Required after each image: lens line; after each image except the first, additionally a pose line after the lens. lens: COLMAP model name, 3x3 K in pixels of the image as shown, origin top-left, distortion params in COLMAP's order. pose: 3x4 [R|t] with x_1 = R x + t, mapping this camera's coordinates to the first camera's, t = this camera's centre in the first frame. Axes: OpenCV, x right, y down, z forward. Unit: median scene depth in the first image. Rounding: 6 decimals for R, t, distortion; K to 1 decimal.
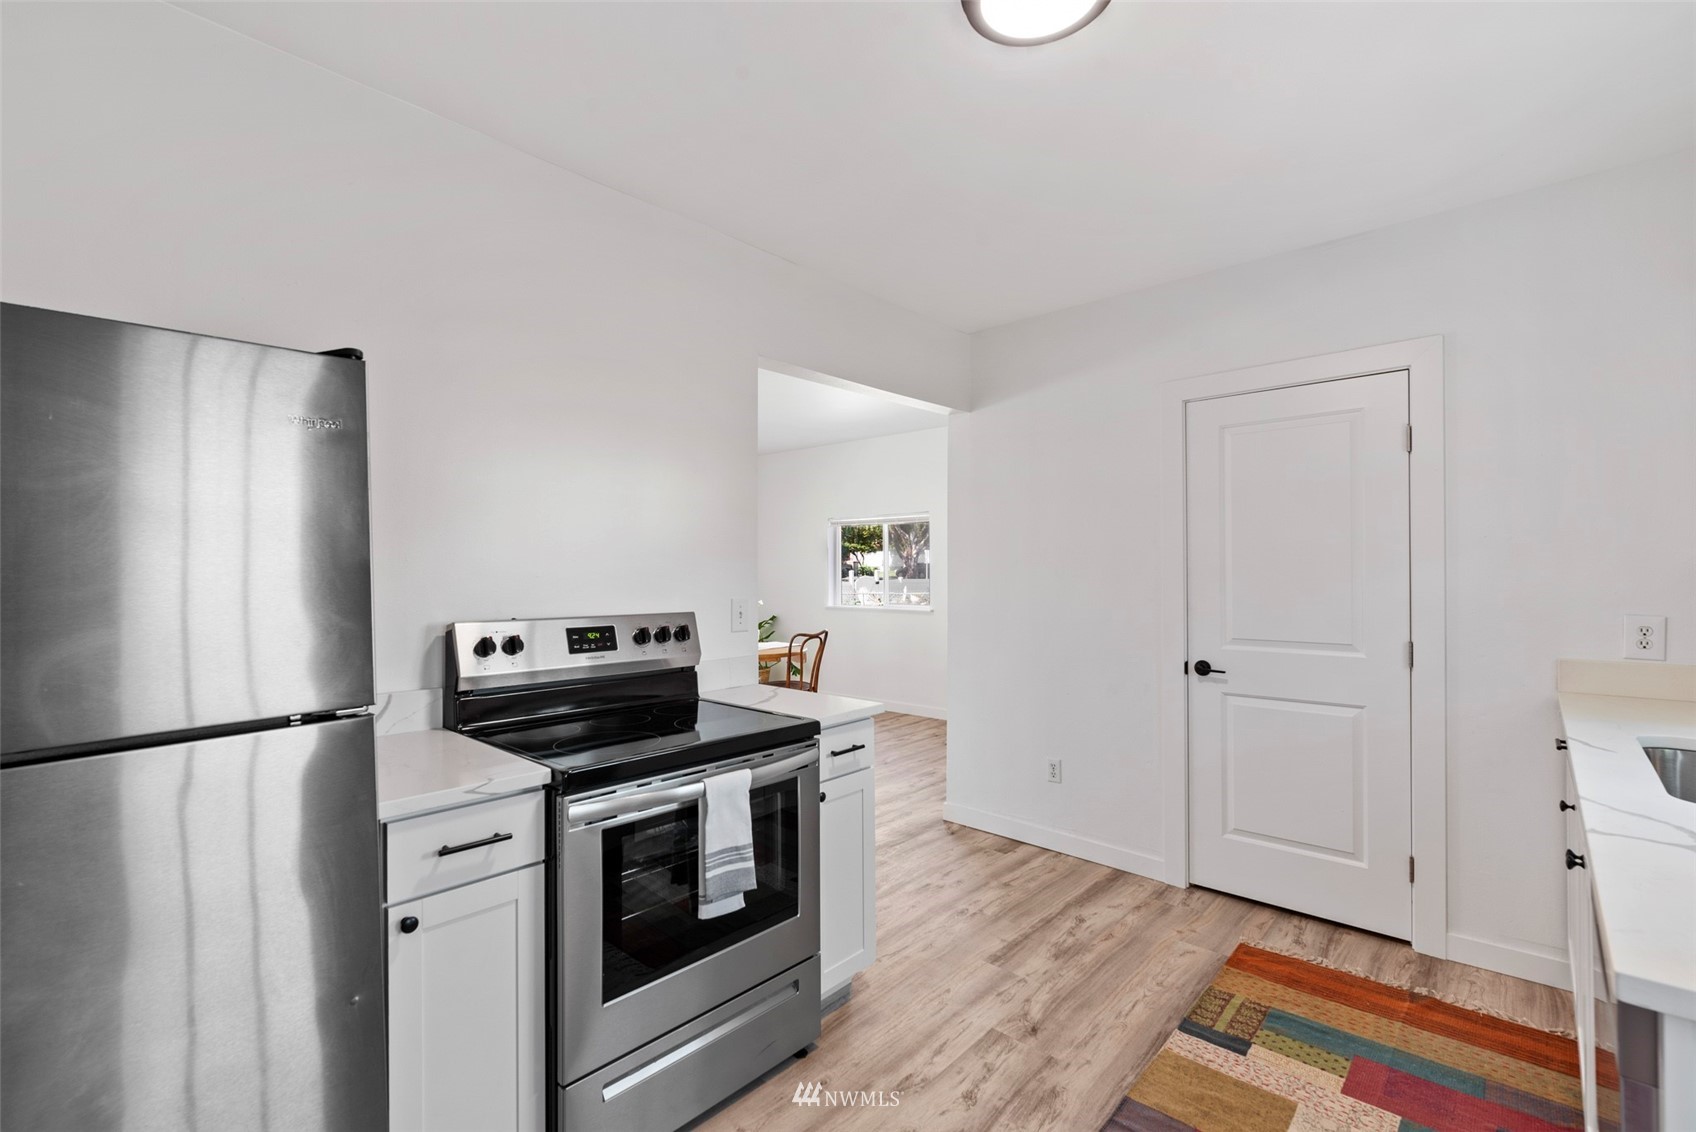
lens RADIAL K [[745.8, 0, 841.7], [0, 745.8, 572.9], [0, 0, 1]] dist [-0.002121, 0.000306]
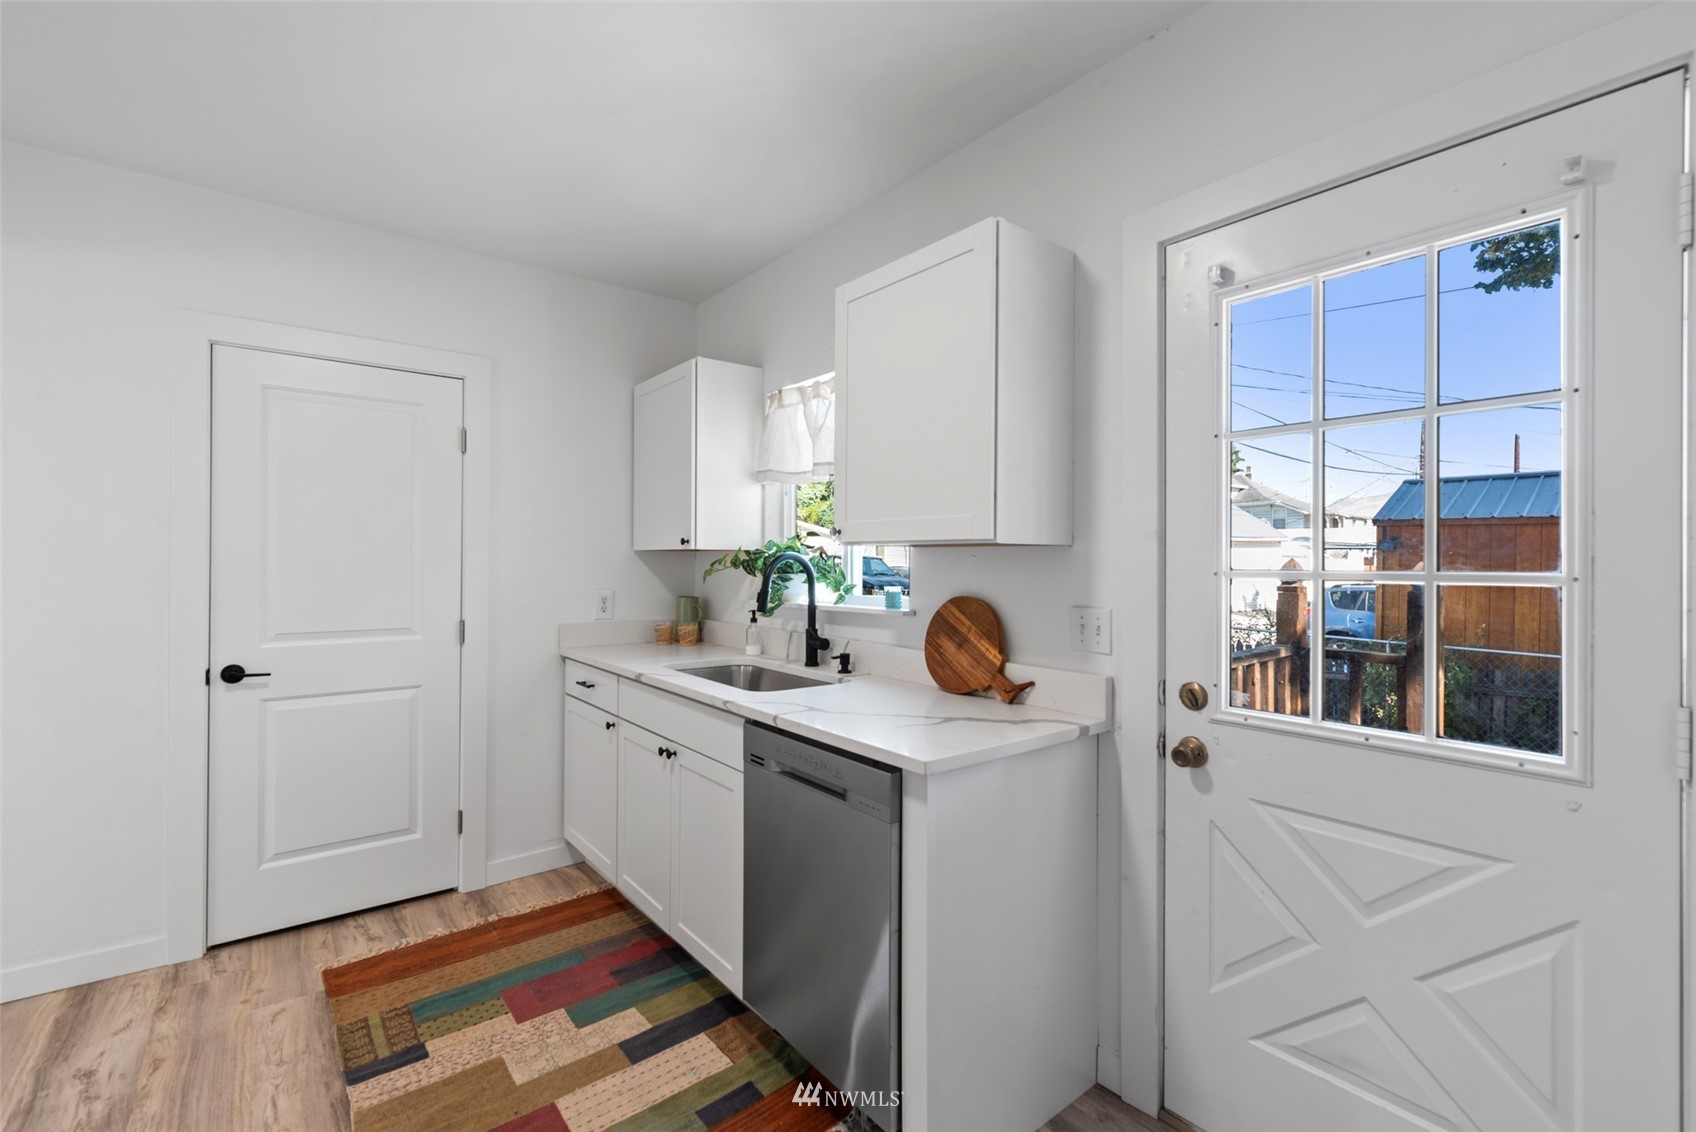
lens RADIAL K [[745.8, 0, 841.9], [0, 745.8, 561.7], [0, 0, 1]] dist [-0.002121, 0.000306]
pose [[0.154189, 0.005619, 0.988025, -0.279173], [-0.006024, 0.999971, -0.004746, 0.005337], [-0.988023, -0.005220, 0.154218, 0.269546]]
